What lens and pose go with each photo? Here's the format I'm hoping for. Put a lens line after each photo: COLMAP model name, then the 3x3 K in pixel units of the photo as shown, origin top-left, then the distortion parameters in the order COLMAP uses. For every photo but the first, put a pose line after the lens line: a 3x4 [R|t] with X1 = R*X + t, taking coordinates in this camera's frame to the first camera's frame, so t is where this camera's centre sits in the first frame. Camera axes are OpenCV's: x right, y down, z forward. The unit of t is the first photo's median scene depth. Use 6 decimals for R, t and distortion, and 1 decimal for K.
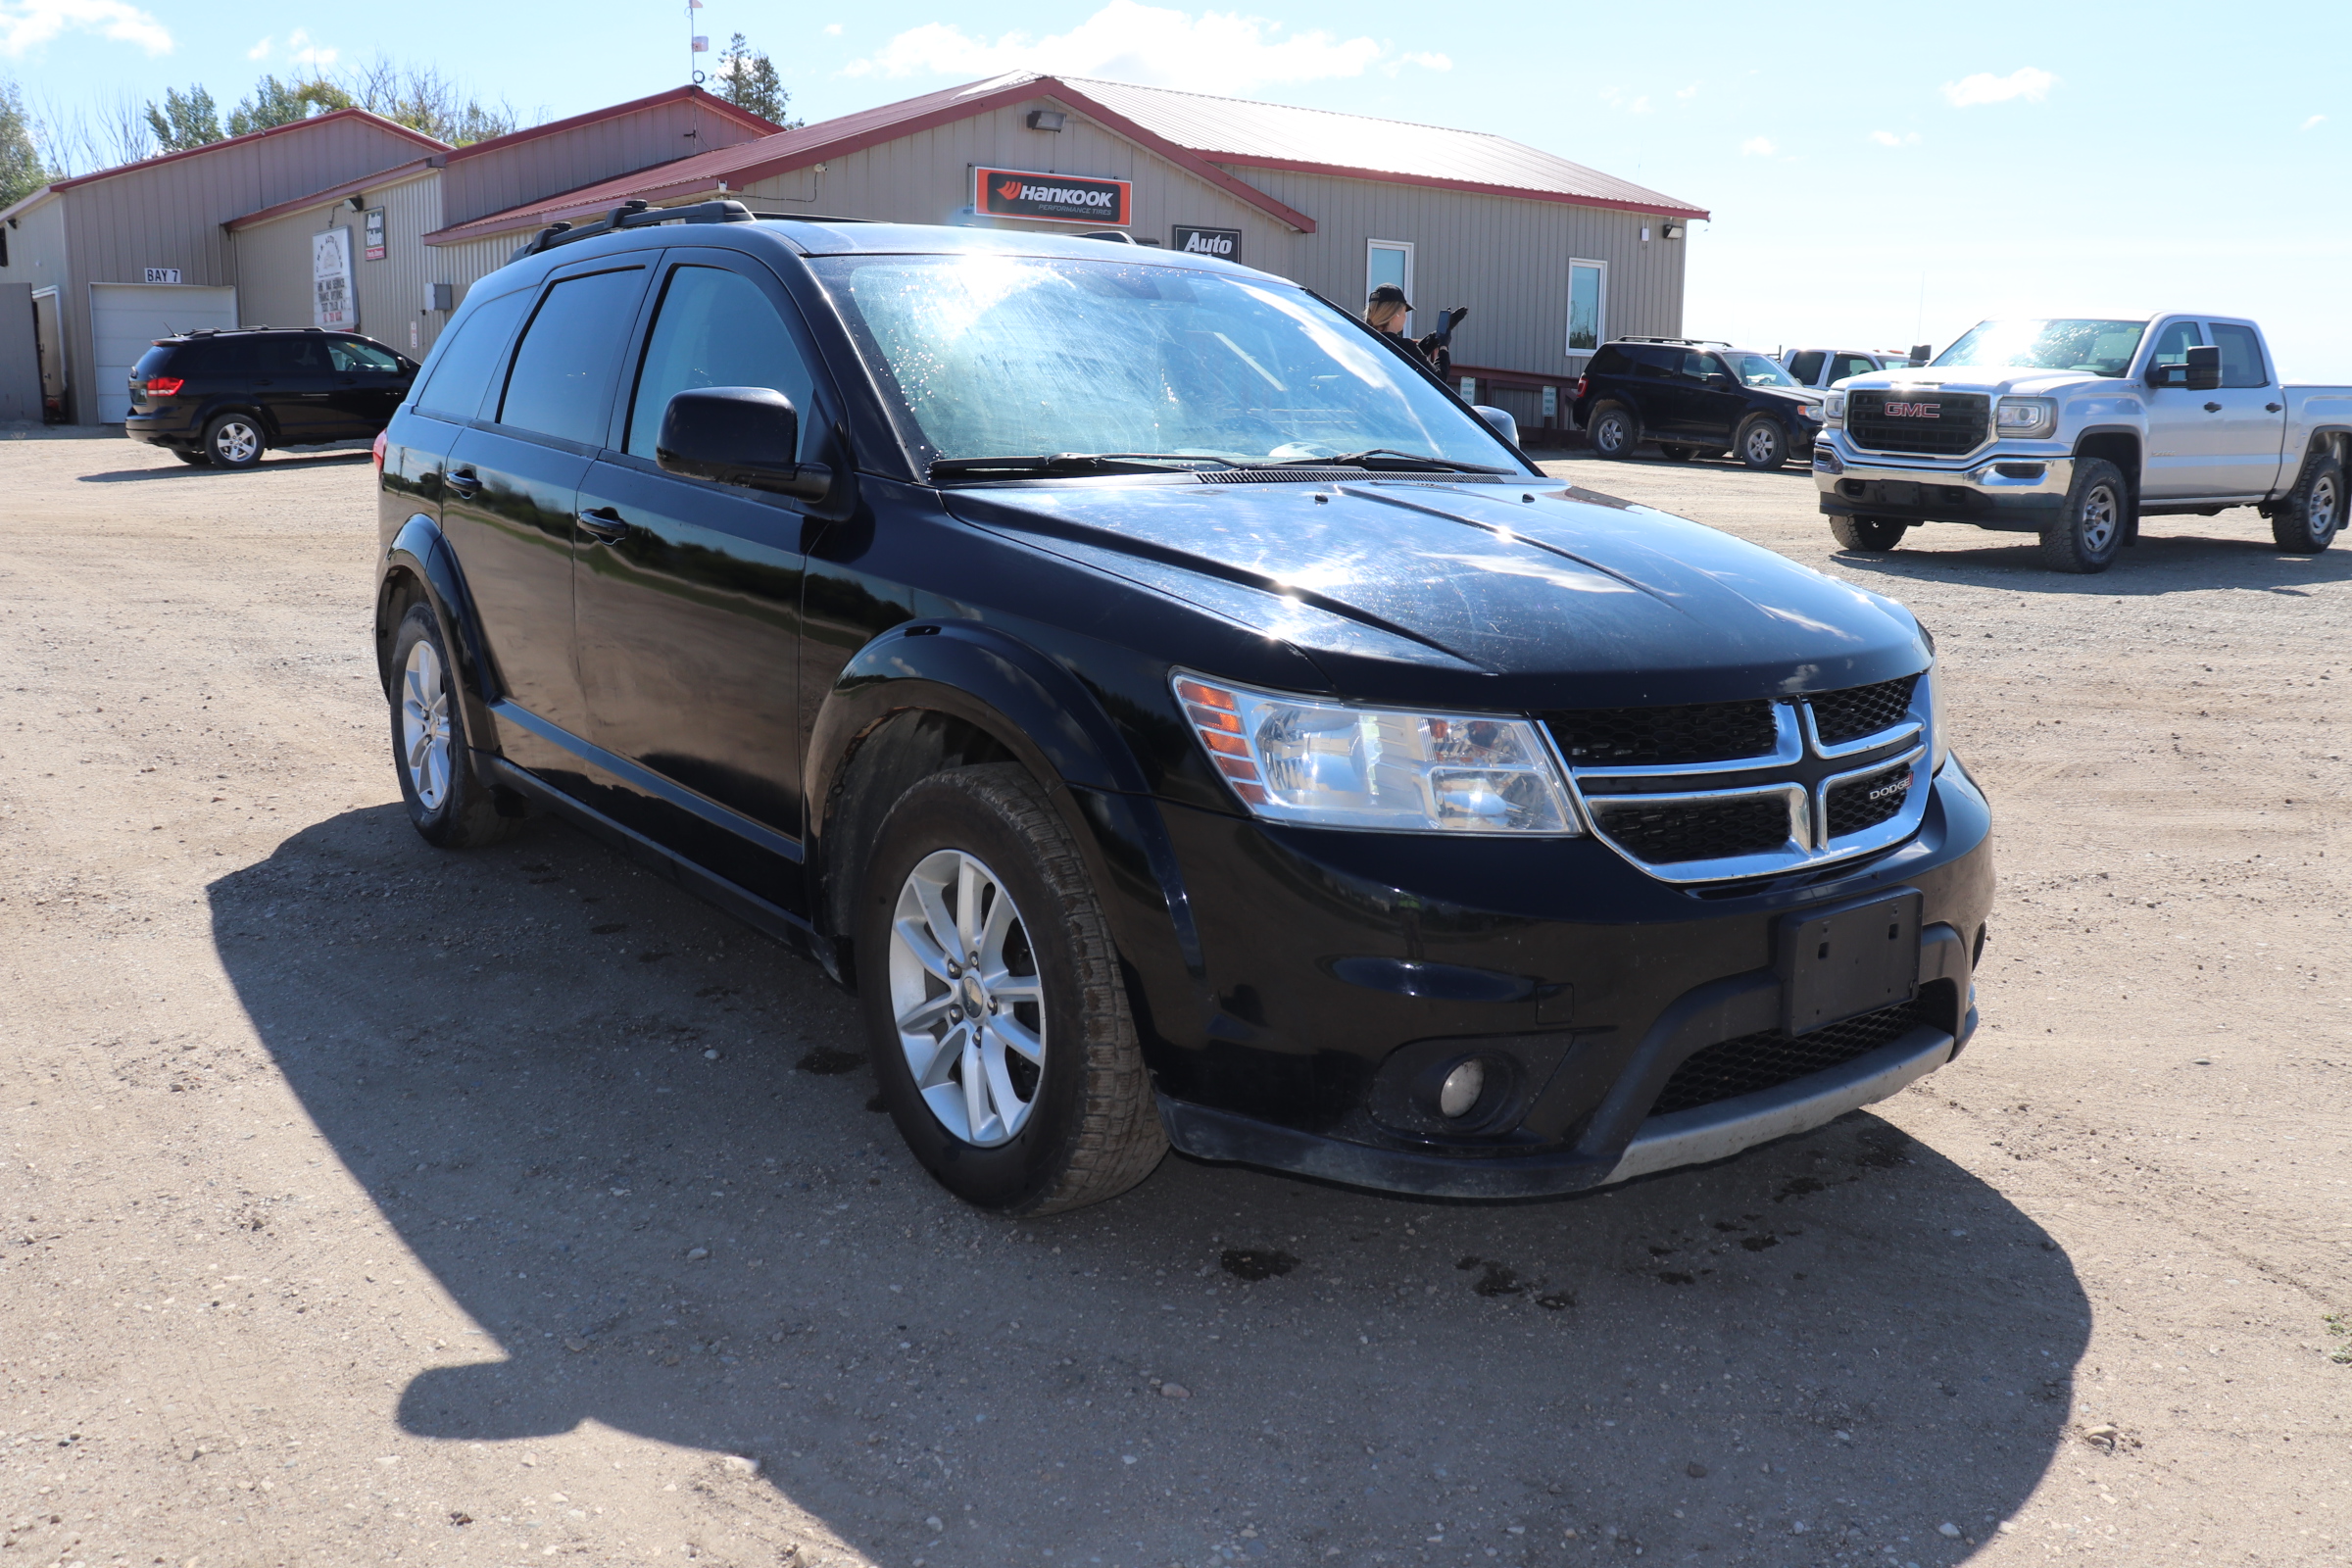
lens RADIAL K [[1949.0, 0, 1182.3], [0, 1949.0, 757.3], [0, 0, 1]] dist [-0.181894, 0.179257]
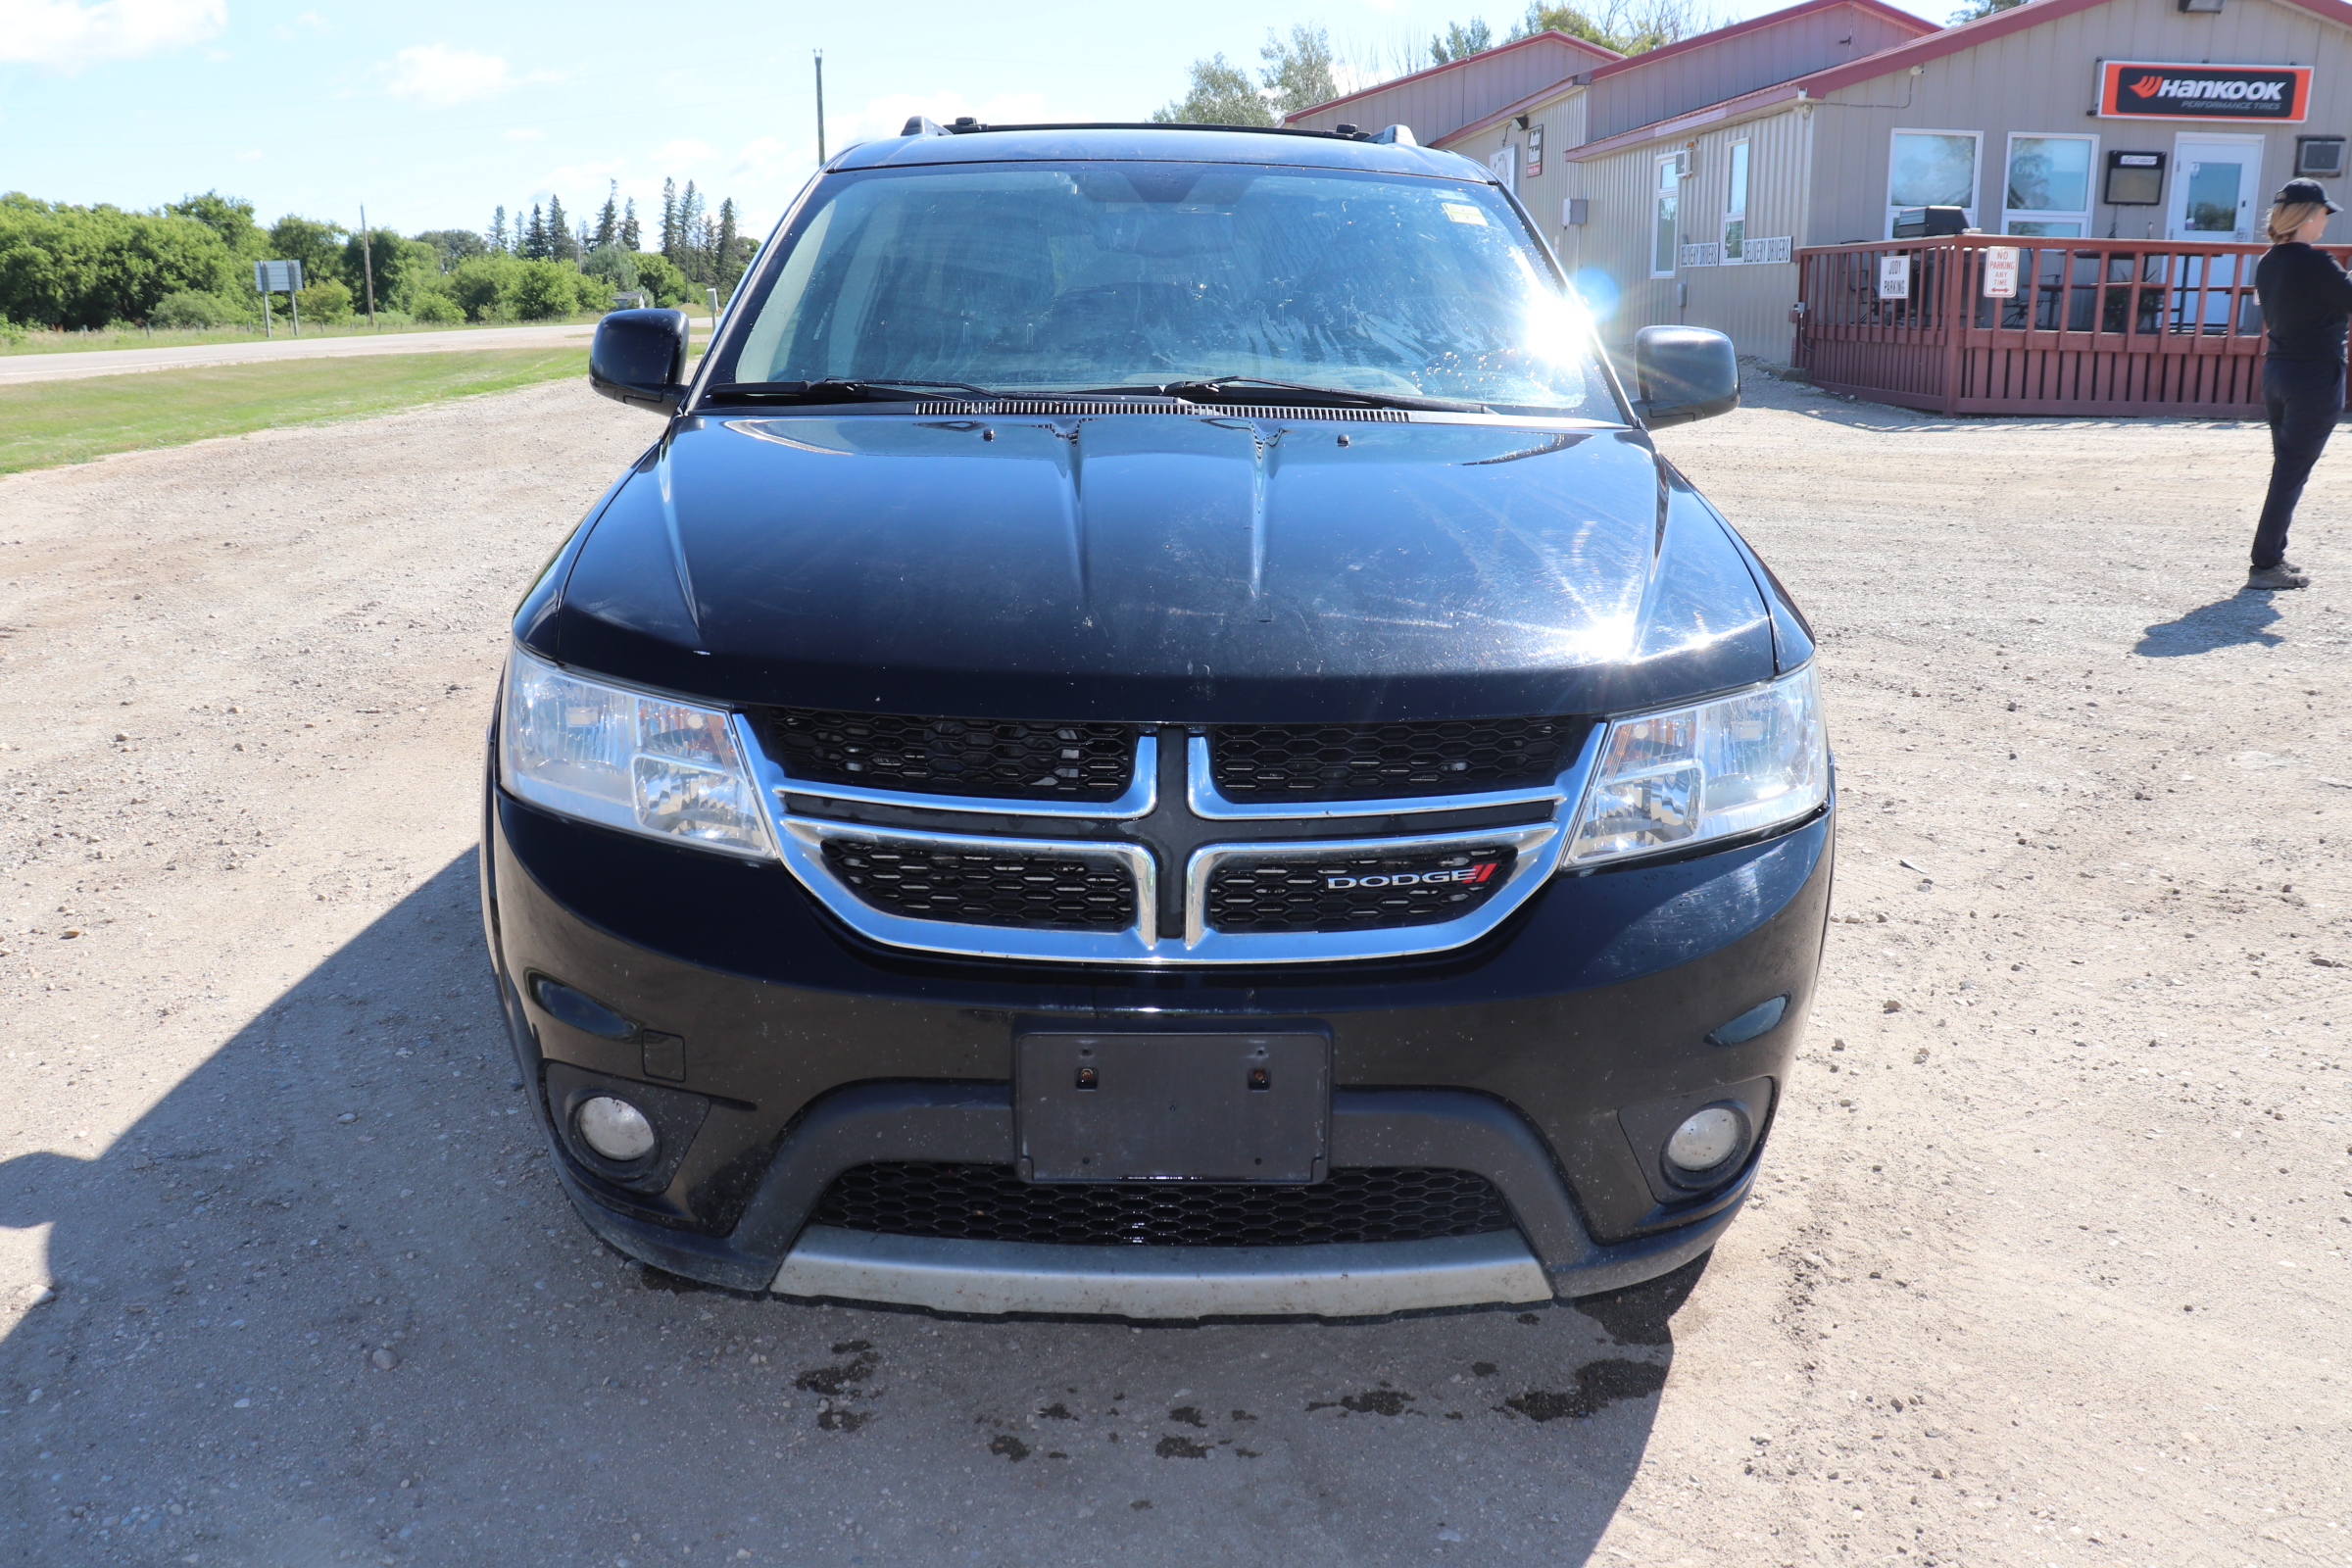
lens RADIAL K [[1949.0, 0, 1182.3], [0, 1949.0, 757.3], [0, 0, 1]] dist [-0.181894, 0.179257]
pose [[0.809024, 0.126681, -0.573961, 0.701236], [-0.102635, 0.991943, 0.074267, -0.070538], [0.578745, -0.001175, 0.815508, 0.387193]]
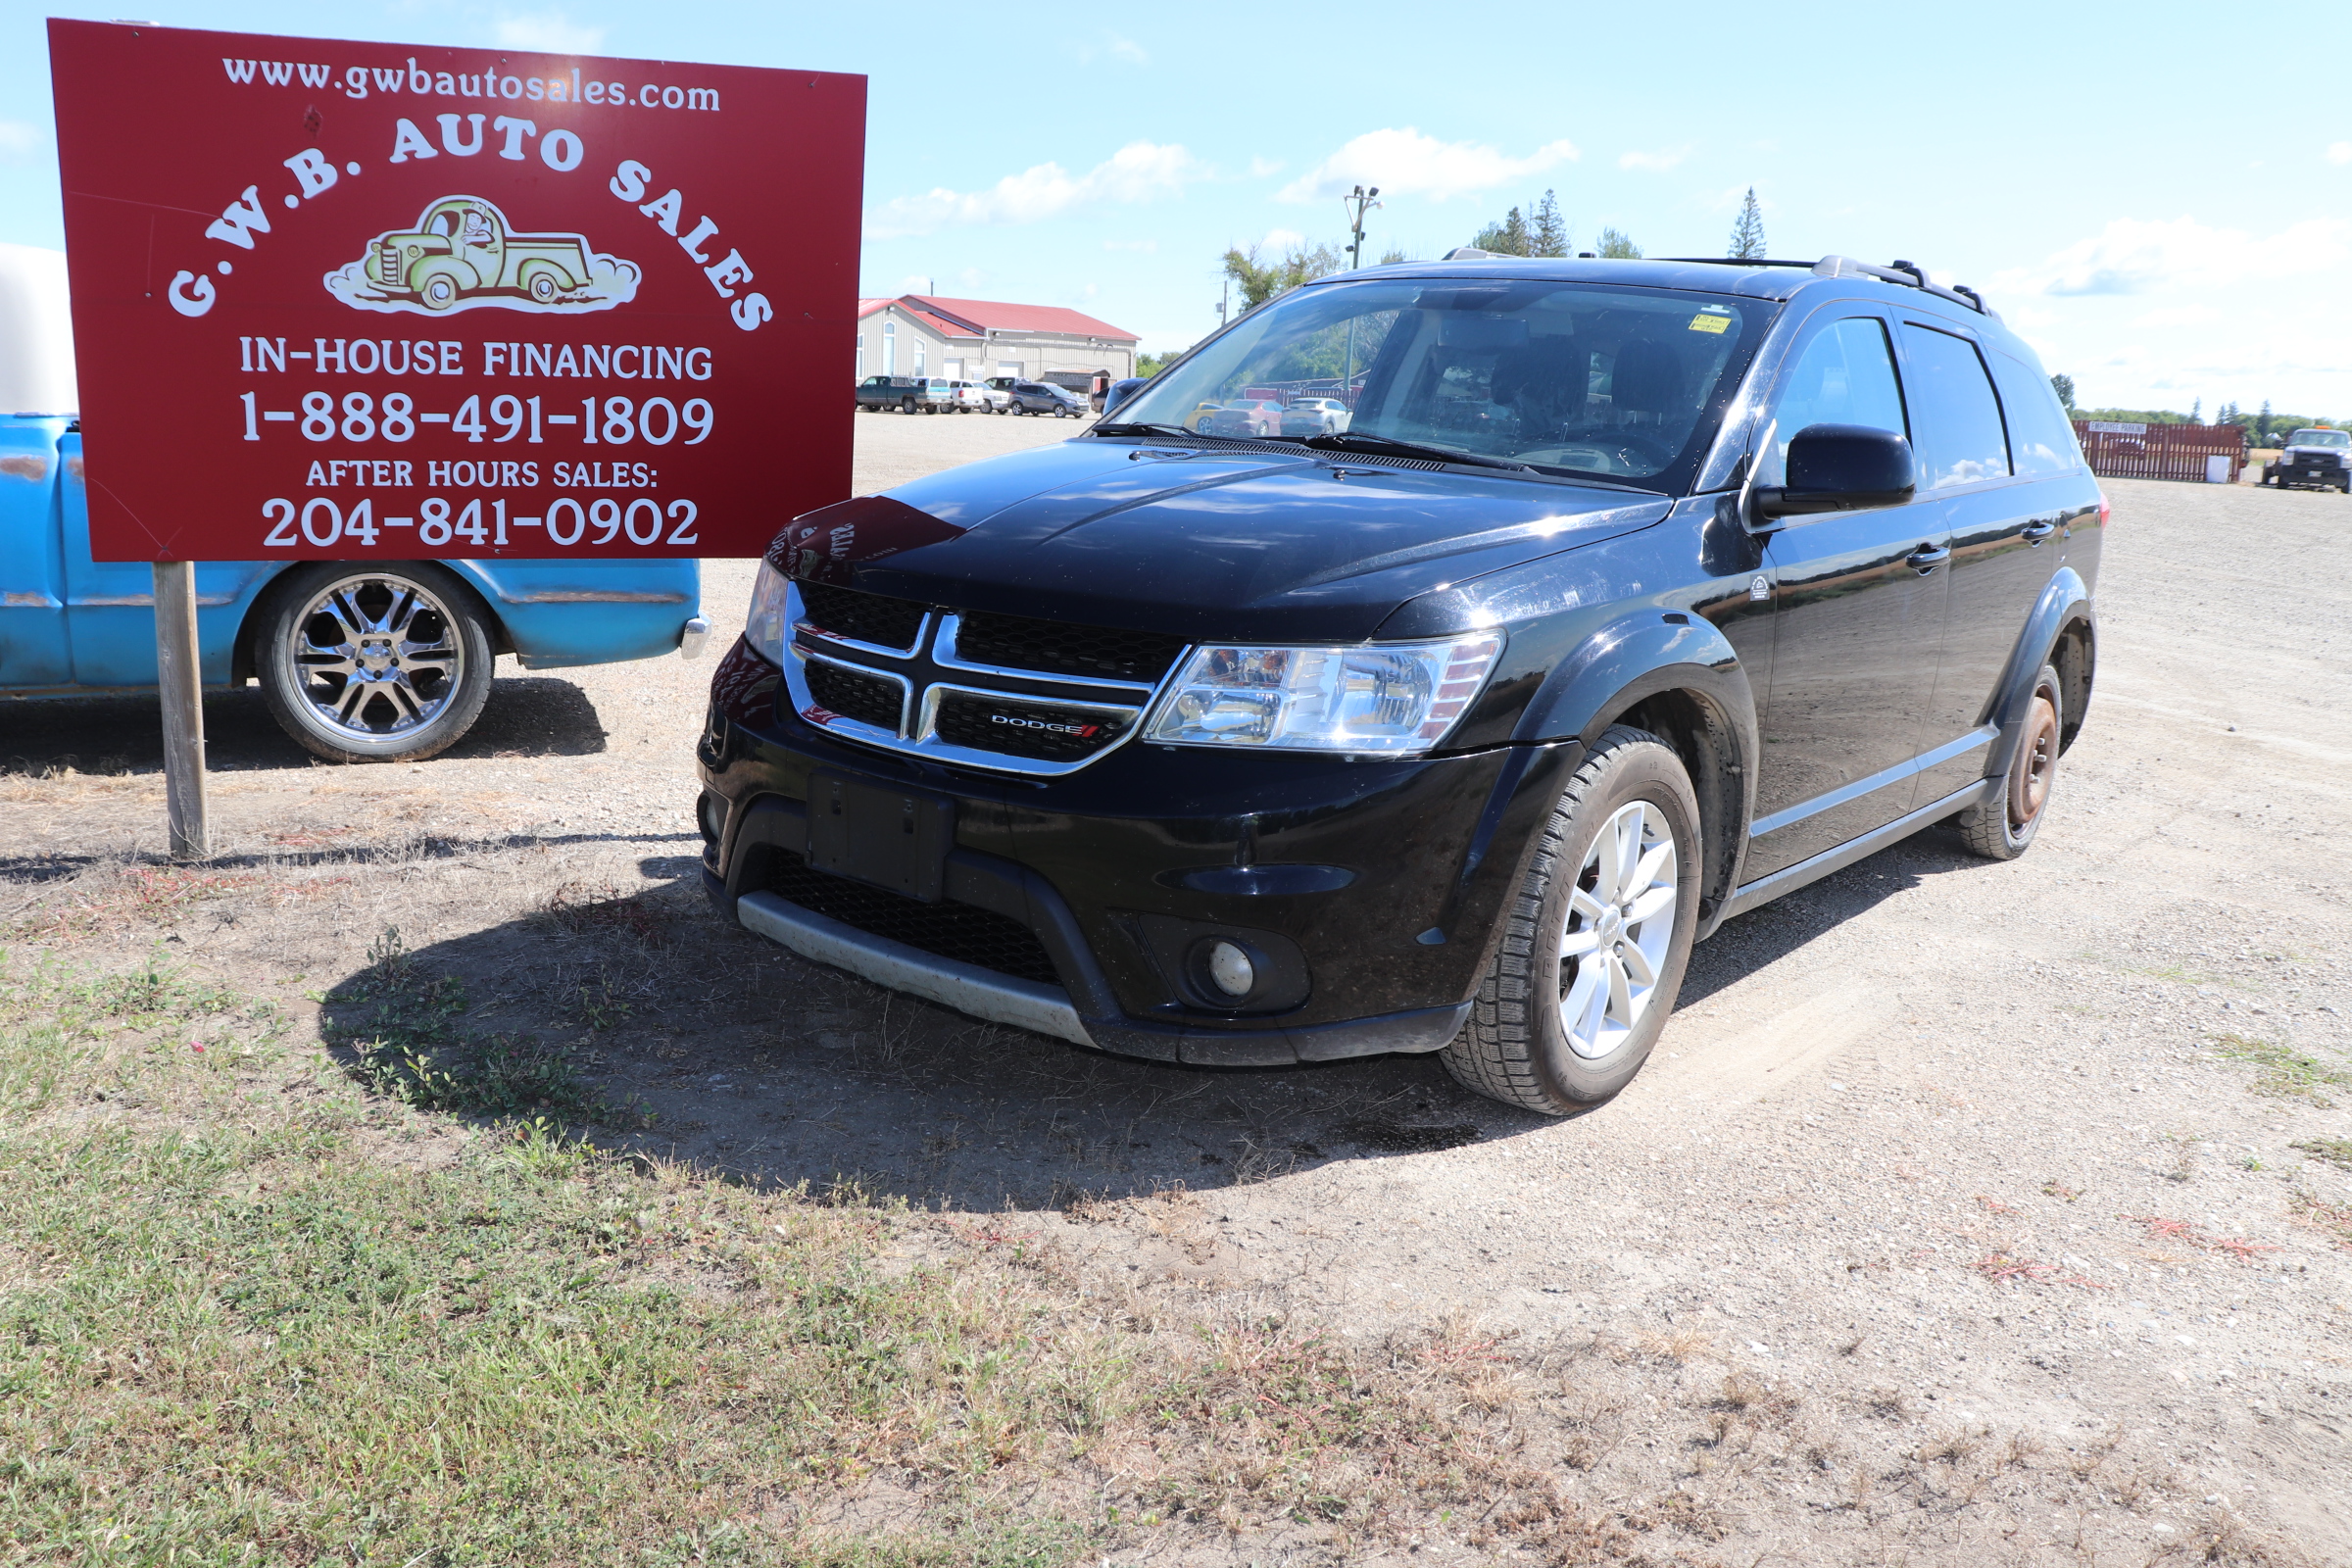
lens RADIAL K [[1949.0, 0, 1182.3], [0, 1949.0, 757.3], [0, 0, 1]] dist [-0.181894, 0.179257]
pose [[0.235025, 0.163204, -0.958190, 1.394826], [-0.223149, 0.968532, 0.110231, -0.099383], [0.946027, 0.187912, 0.264048, 0.802603]]
